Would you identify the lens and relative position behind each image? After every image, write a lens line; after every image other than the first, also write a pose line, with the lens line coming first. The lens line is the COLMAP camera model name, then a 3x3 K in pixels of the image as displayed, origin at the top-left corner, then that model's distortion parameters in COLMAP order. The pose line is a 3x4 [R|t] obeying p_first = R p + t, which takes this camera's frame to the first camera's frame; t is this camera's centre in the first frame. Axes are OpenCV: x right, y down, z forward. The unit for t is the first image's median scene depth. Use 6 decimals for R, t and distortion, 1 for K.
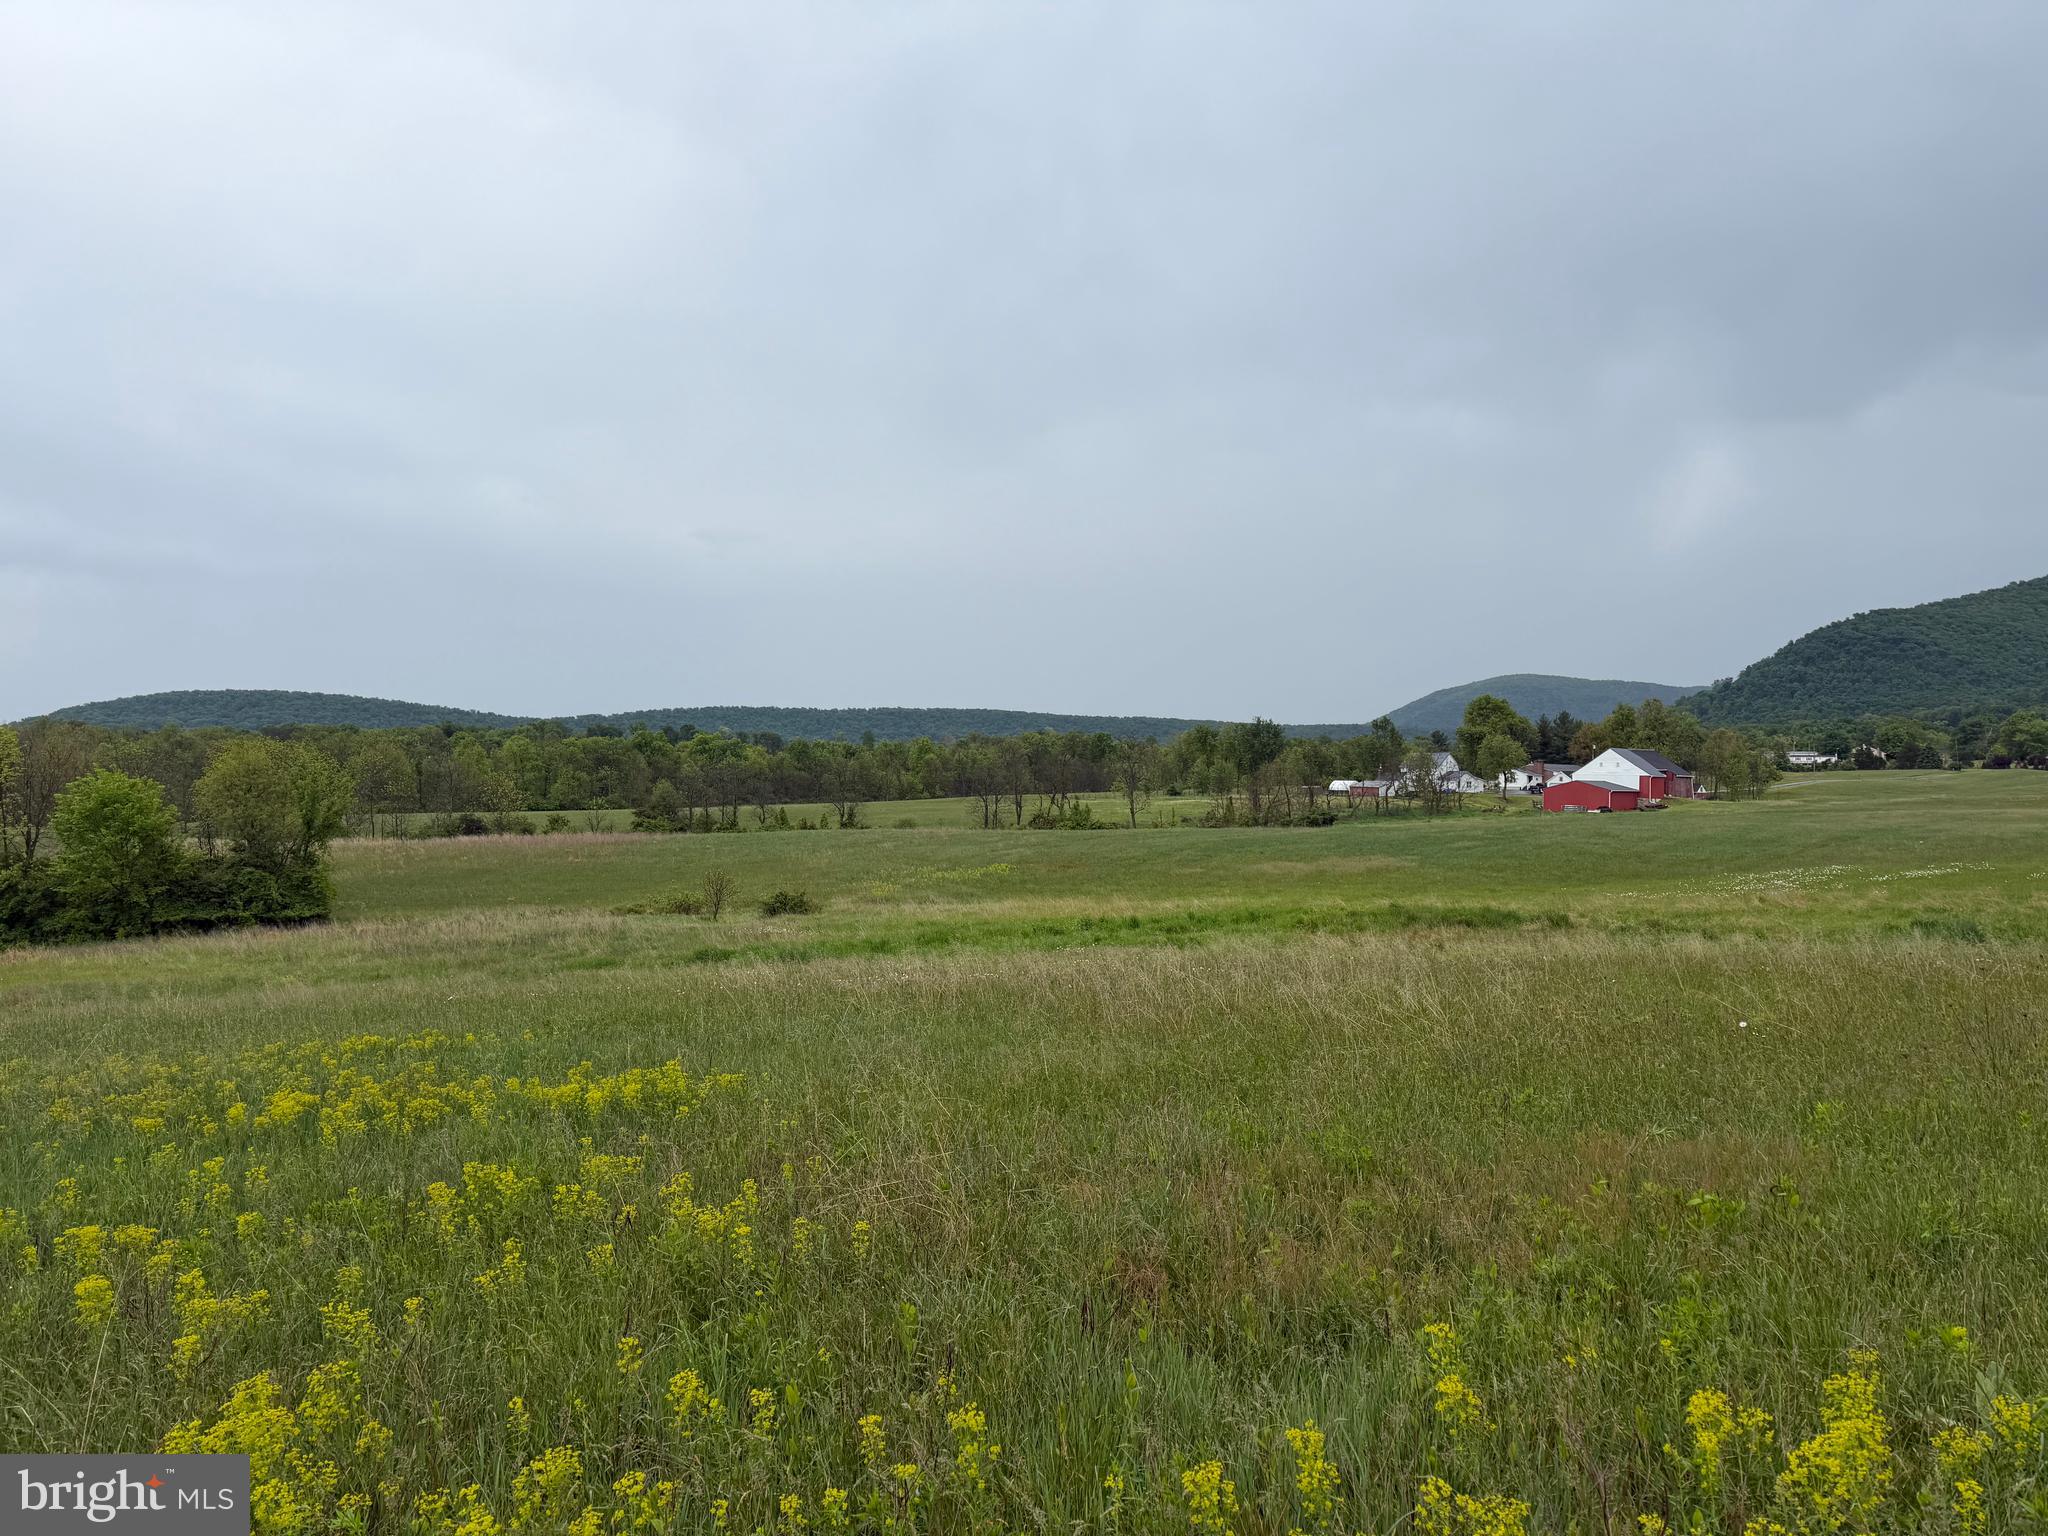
lens RADIAL K [[1436.8, 0, 1012.8], [0, 1436.8, 769.6], [0, 0, 1]] dist [0.101045, -0.128338]
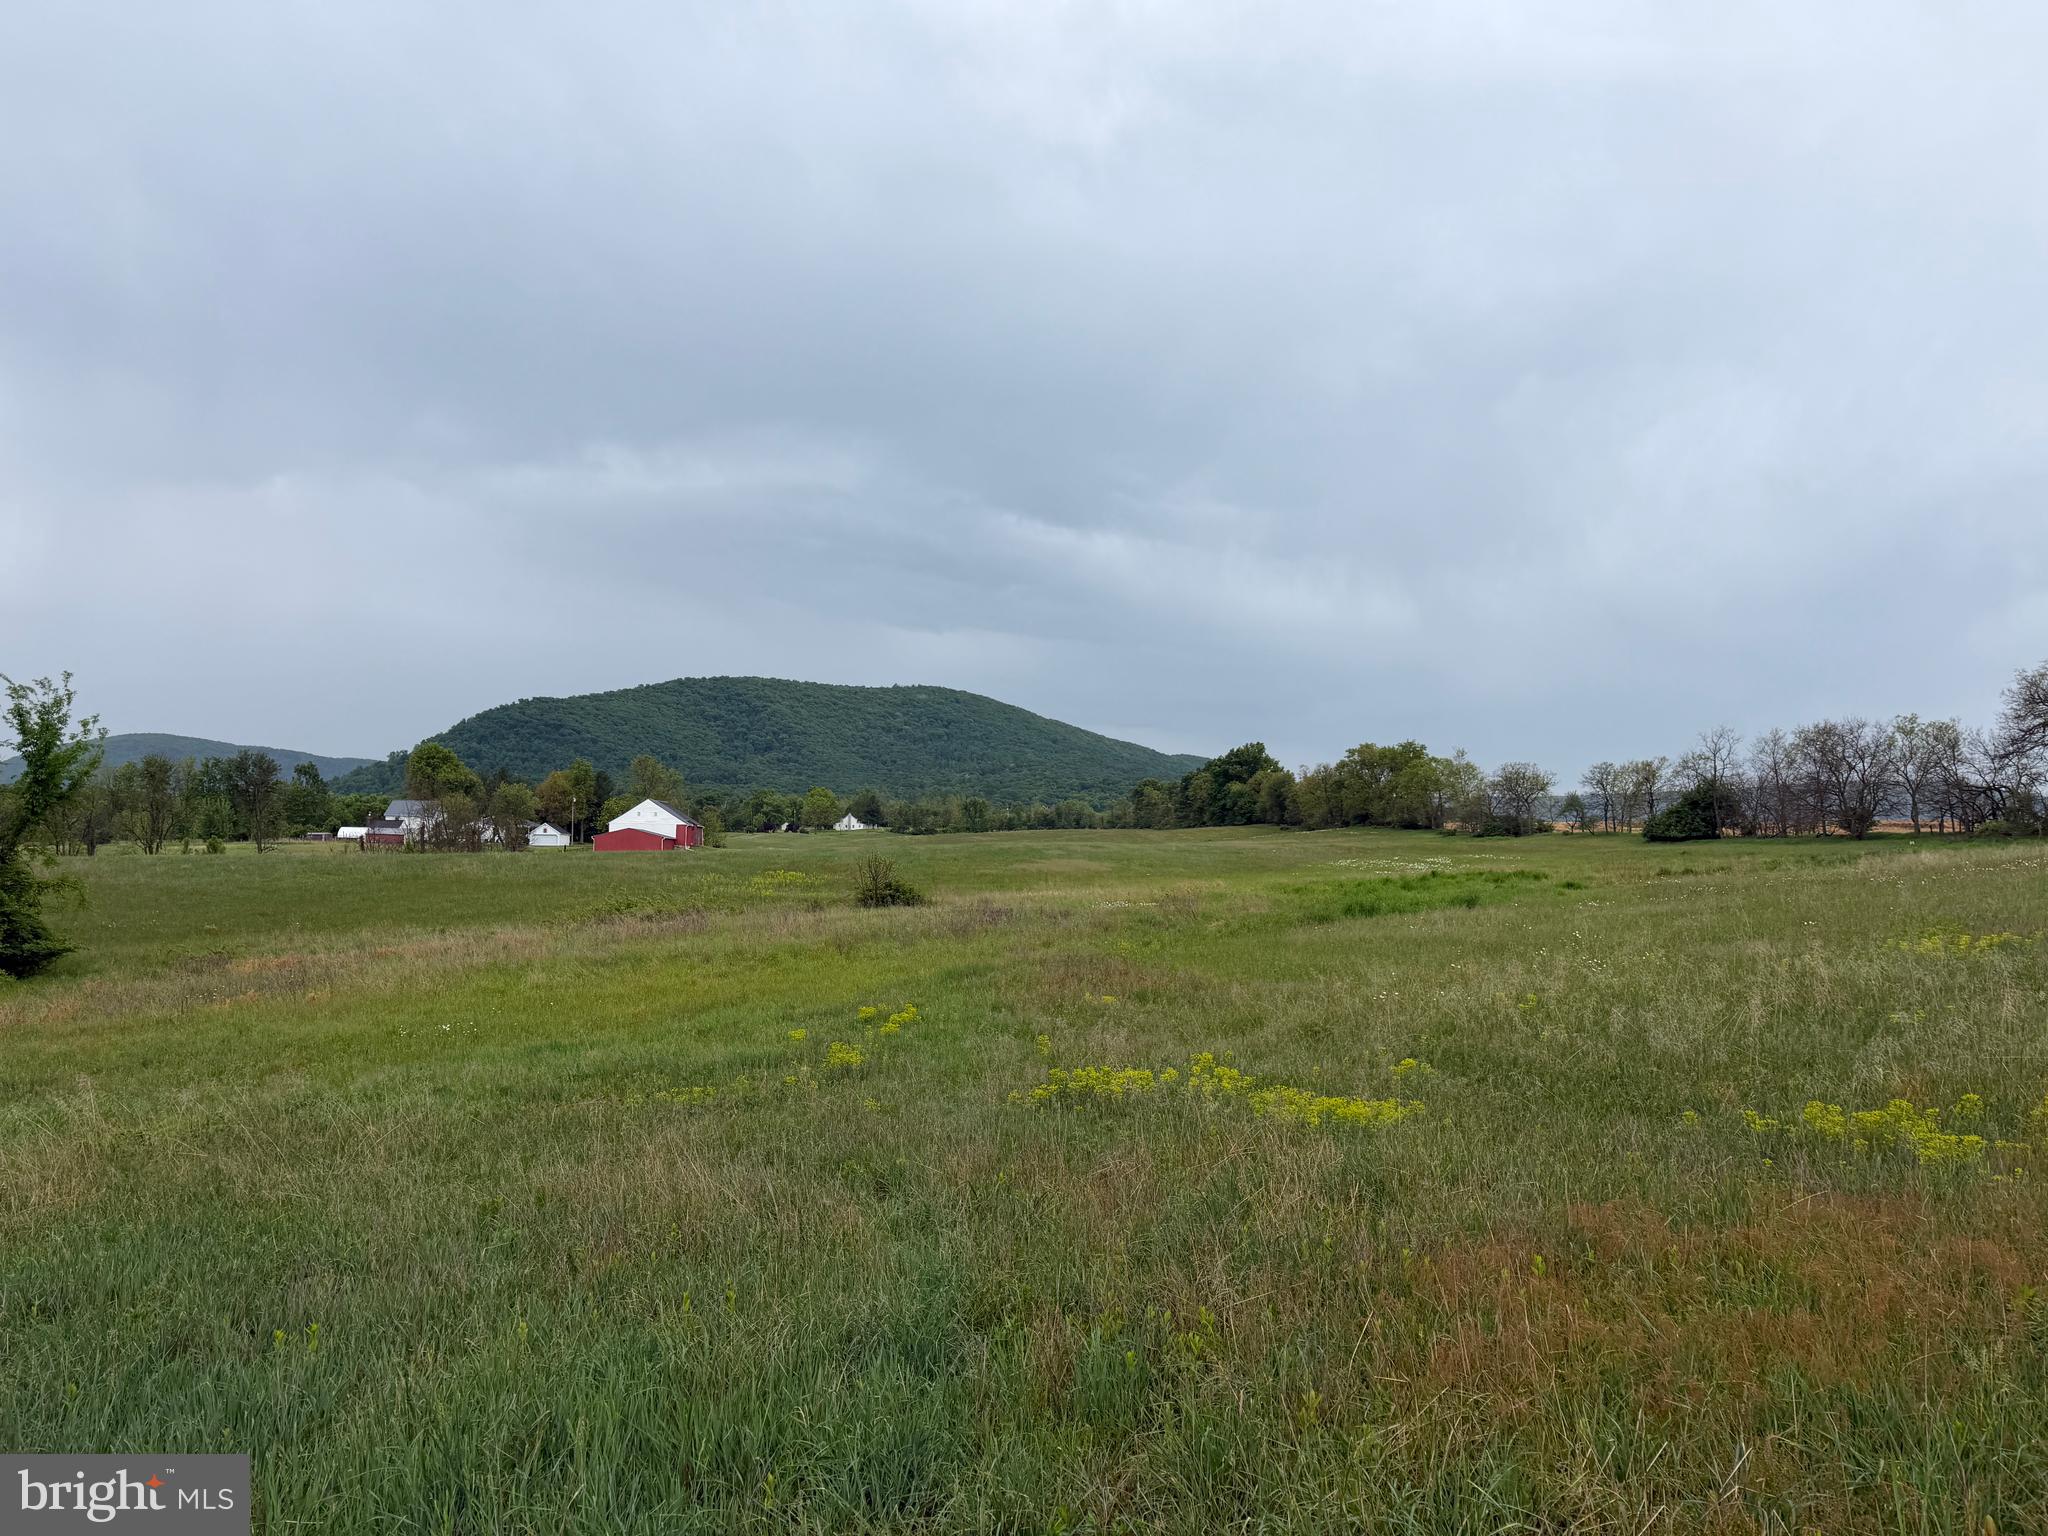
lens RADIAL K [[1436.8, 0, 1036.6], [0, 1436.8, 767.4], [0, 0, 1]] dist [0.101045, -0.128338]
pose [[0.628523, 0.051116, 0.776109, -0.206951], [-0.011069, 0.998325, -0.056788, 0.017602], [-0.777712, 0.027102, 0.628036, 0.111869]]
